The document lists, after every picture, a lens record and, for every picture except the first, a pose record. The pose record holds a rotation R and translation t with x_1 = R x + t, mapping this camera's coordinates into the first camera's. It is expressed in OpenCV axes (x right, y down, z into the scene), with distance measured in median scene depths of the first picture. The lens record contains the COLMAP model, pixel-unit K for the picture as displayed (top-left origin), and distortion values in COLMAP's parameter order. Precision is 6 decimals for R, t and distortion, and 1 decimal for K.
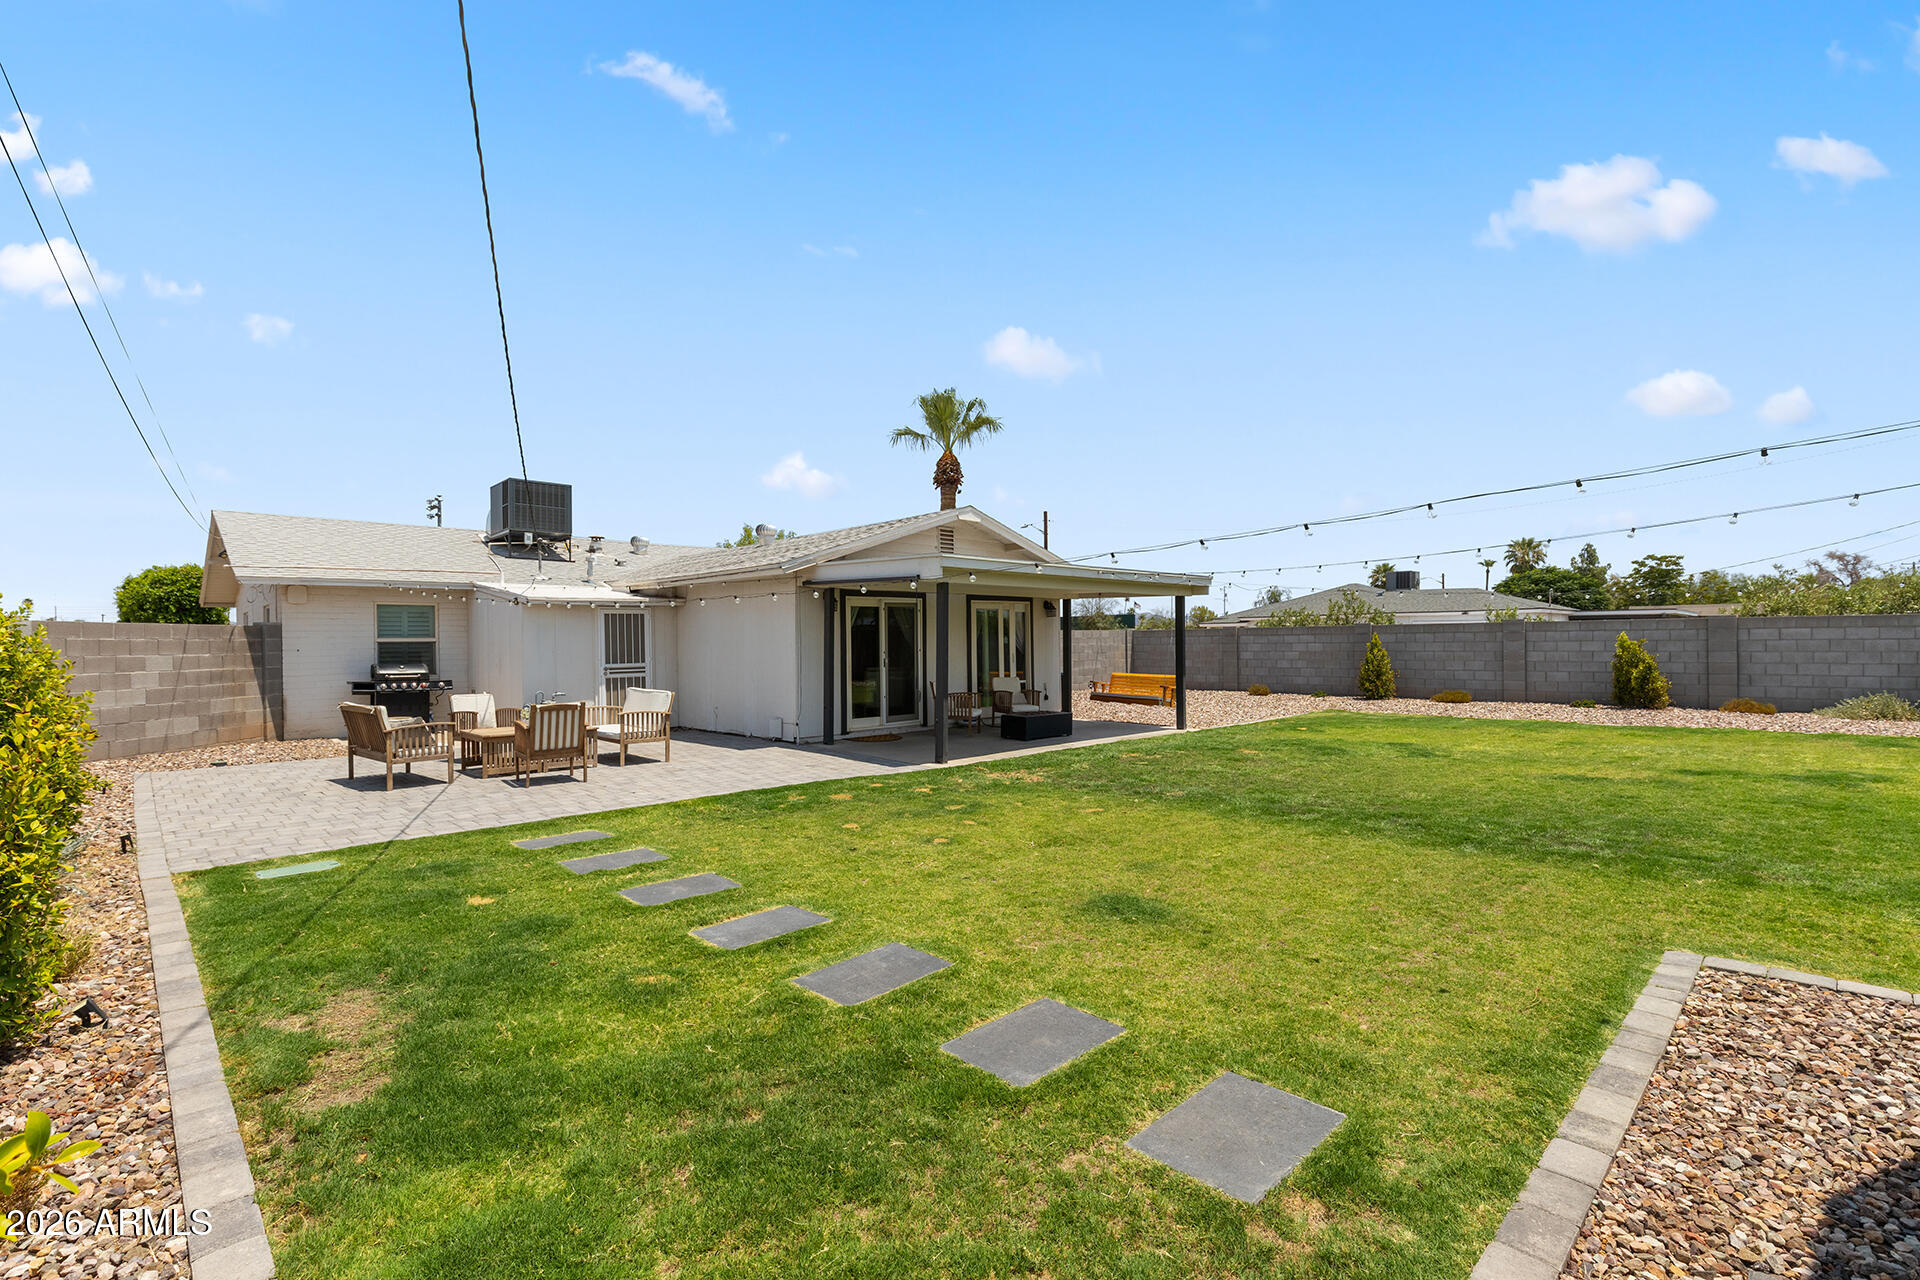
lens RADIAL K [[859.7, 0, 956.5], [0, 859.7, 644.4], [0, 0, 1]] dist [0.005053, 0.000247]
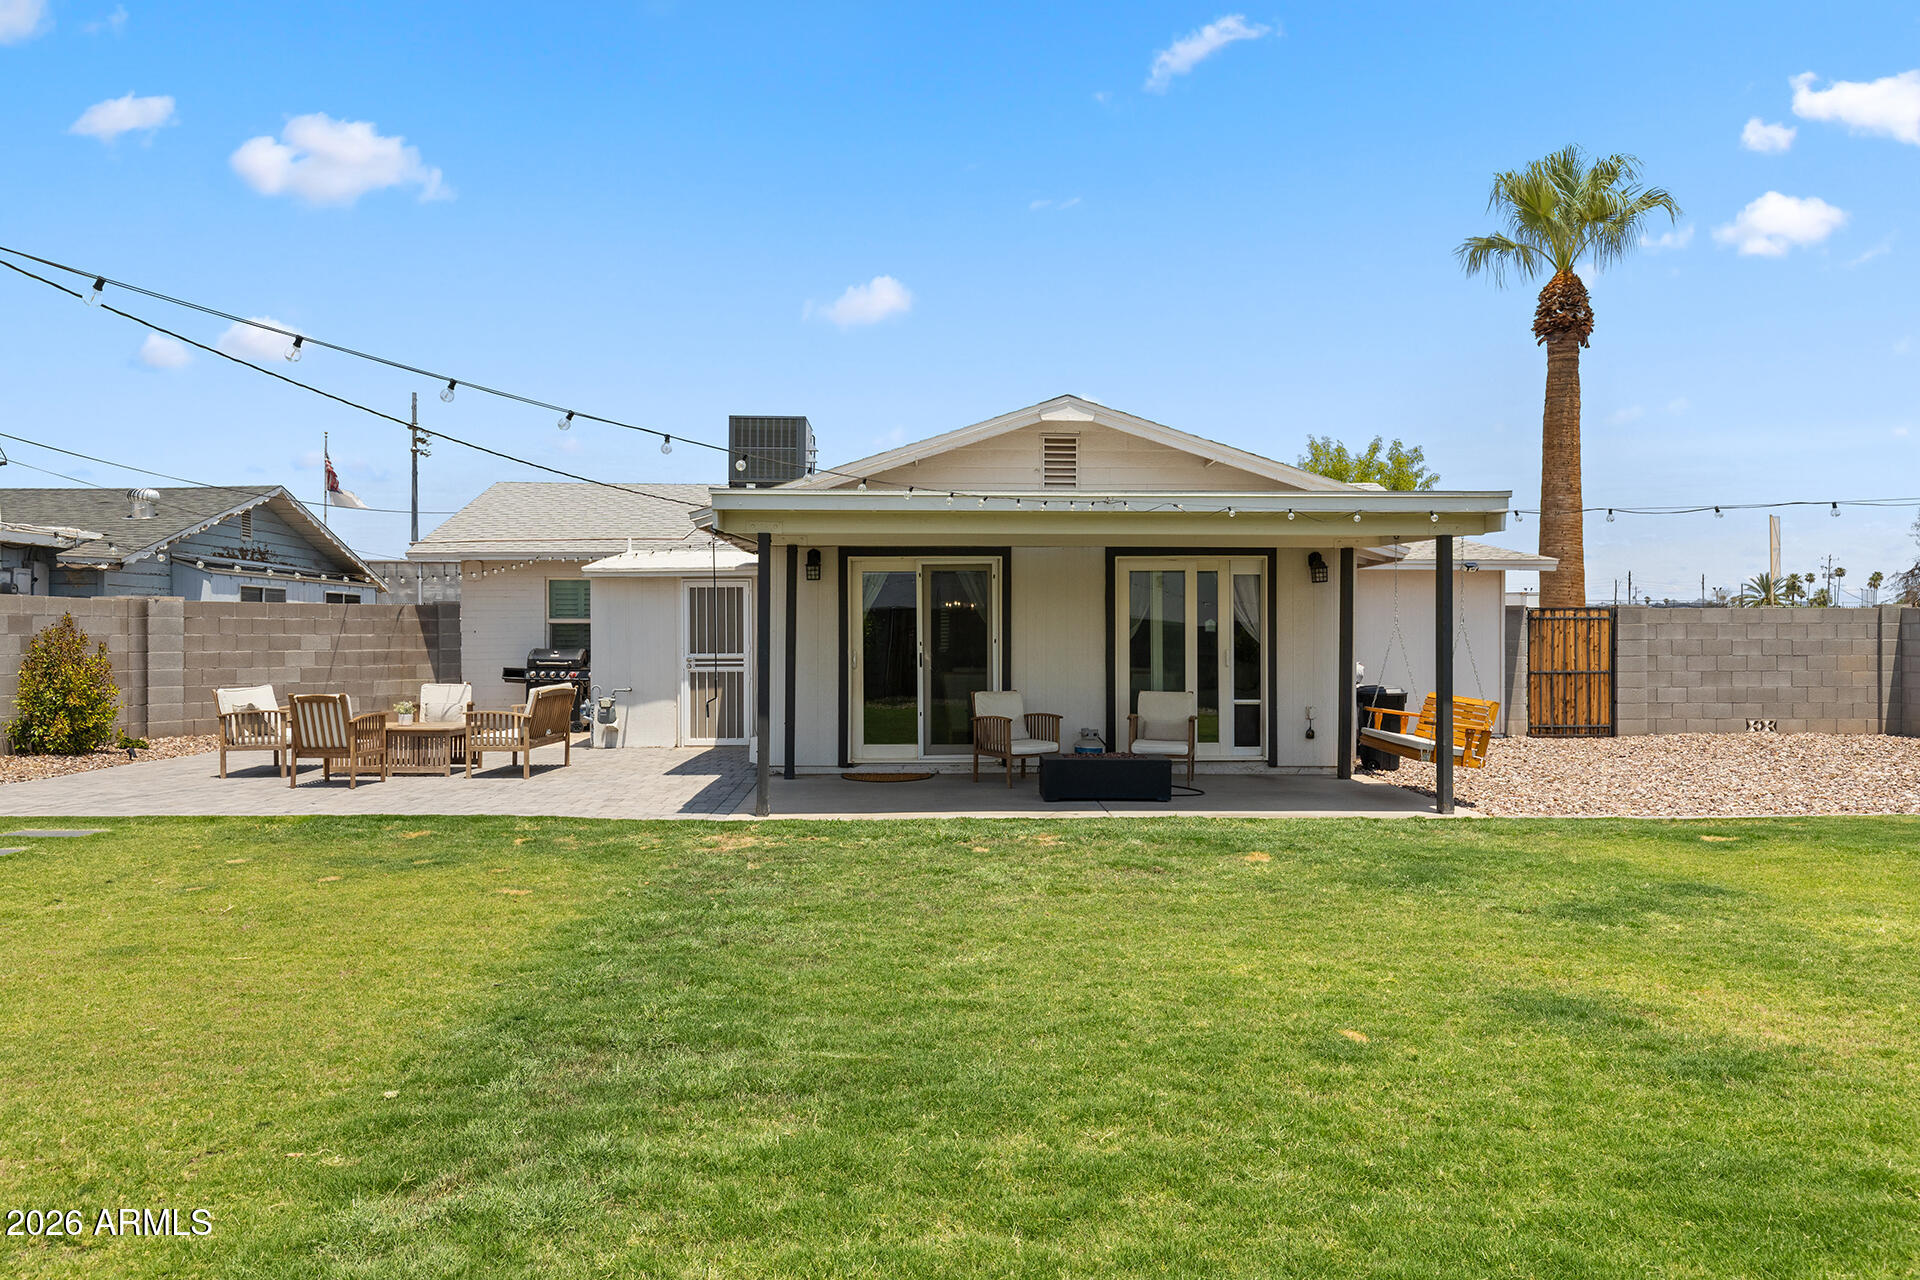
lens RADIAL K [[1373.4, 0, 960.0], [0, 1373.4, 640.0], [0, 0, 1]] dist [-0.004161, -0.000408]
pose [[0.743911, 0.013721, -0.668138, 0.579957], [-0.009985, 0.999906, 0.009416, -0.003037], [0.668204, -0.000334, 0.743978, 0.252414]]
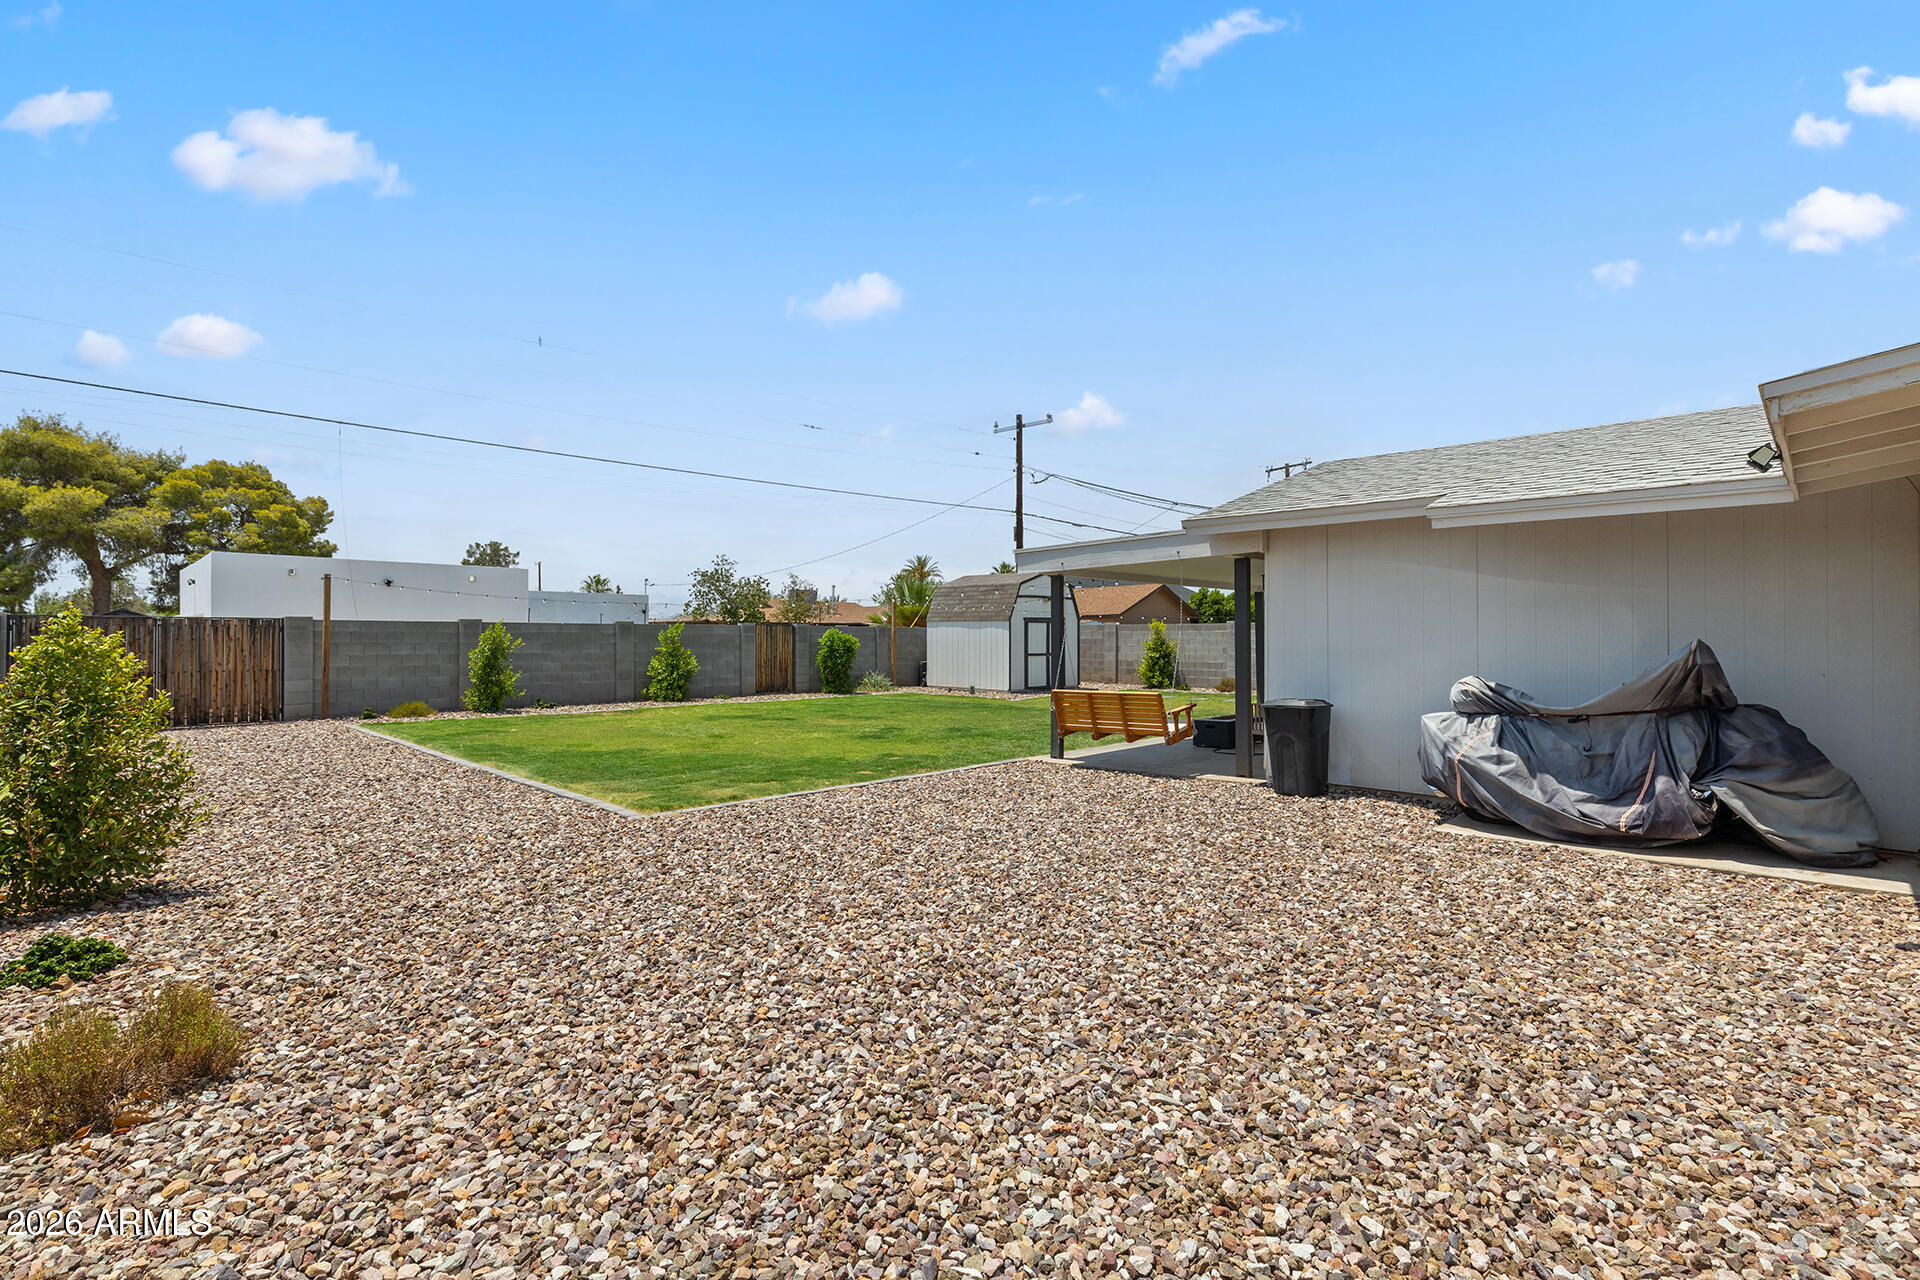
lens RADIAL K [[872.9, 0, 954.5], [0, 872.9, 630.8], [0, 0, 1]] dist [0.002571, 0.000767]
pose [[-0.999847, 0.010418, -0.014027, 0.358256], [0.010491, 0.999931, -0.005192, -0.007338], [0.013972, -0.005338, -0.999888, 1.761063]]
